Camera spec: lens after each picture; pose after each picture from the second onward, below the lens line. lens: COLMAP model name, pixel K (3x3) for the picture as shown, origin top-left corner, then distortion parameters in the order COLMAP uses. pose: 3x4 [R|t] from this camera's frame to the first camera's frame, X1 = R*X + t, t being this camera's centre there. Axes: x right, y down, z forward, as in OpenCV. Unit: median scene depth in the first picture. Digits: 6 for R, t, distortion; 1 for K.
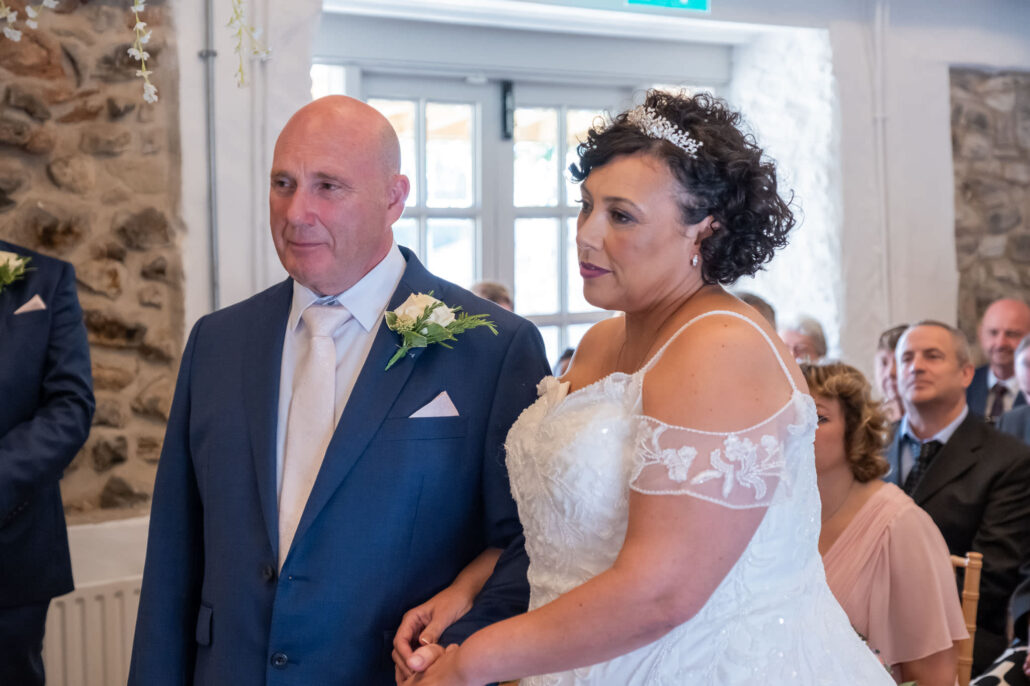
lens RADIAL K [[1826.4, 0, 524.2], [0, 1826.4, 351.9], [0, 0, 1]] dist [0.054390, 0.000000]
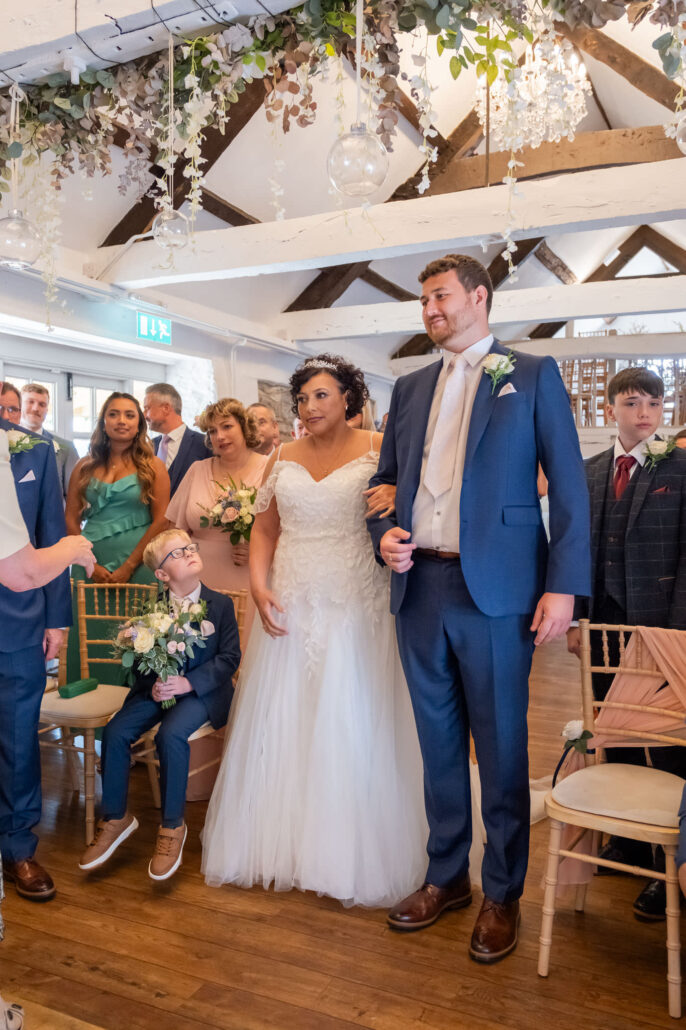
lens RADIAL K [[816.5, 0, 323.9], [0, 816.5, 509.7], [0, 0, 1]] dist [0.007192, 0.007549]
pose [[0.930984, -0.012536, 0.364846, -0.114939], [0.020192, 0.999649, -0.017176, 0.046013], [-0.364502, 0.023358, 0.930909, 0.011830]]
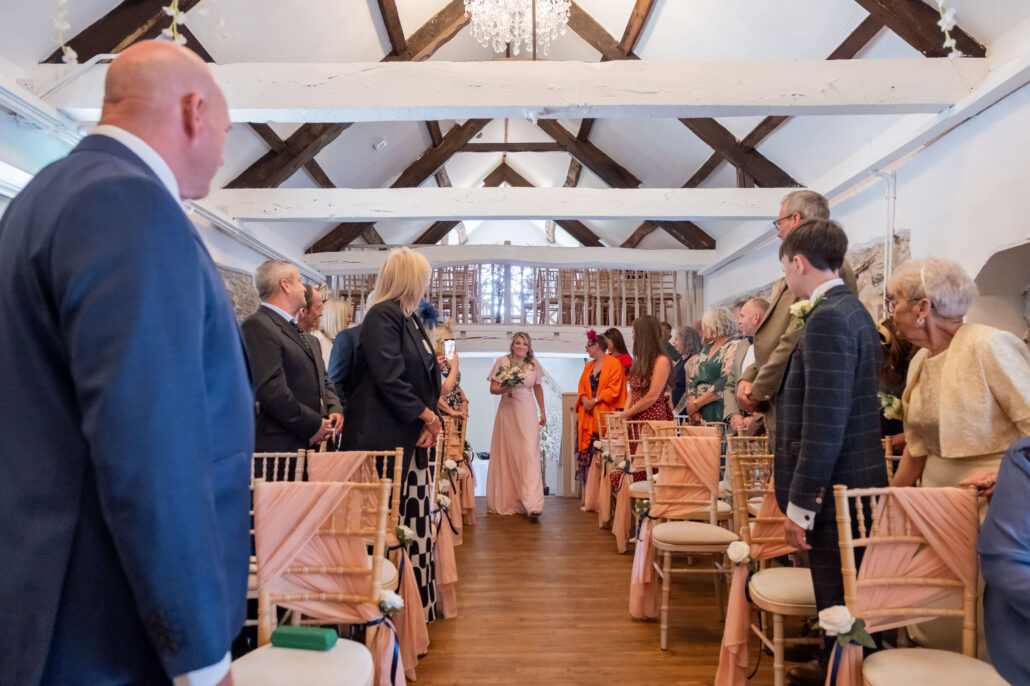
lens RADIAL K [[716.9, 0, 518.3], [0, 716.9, 332.5], [0, 0, 1]] dist [-0.015819, 0.028900]
pose [[0.676822, 0.039786, 0.735071, -0.198240], [0.051138, 0.993585, -0.100864, 0.055232], [-0.734368, 0.105858, 0.670445, 0.291241]]
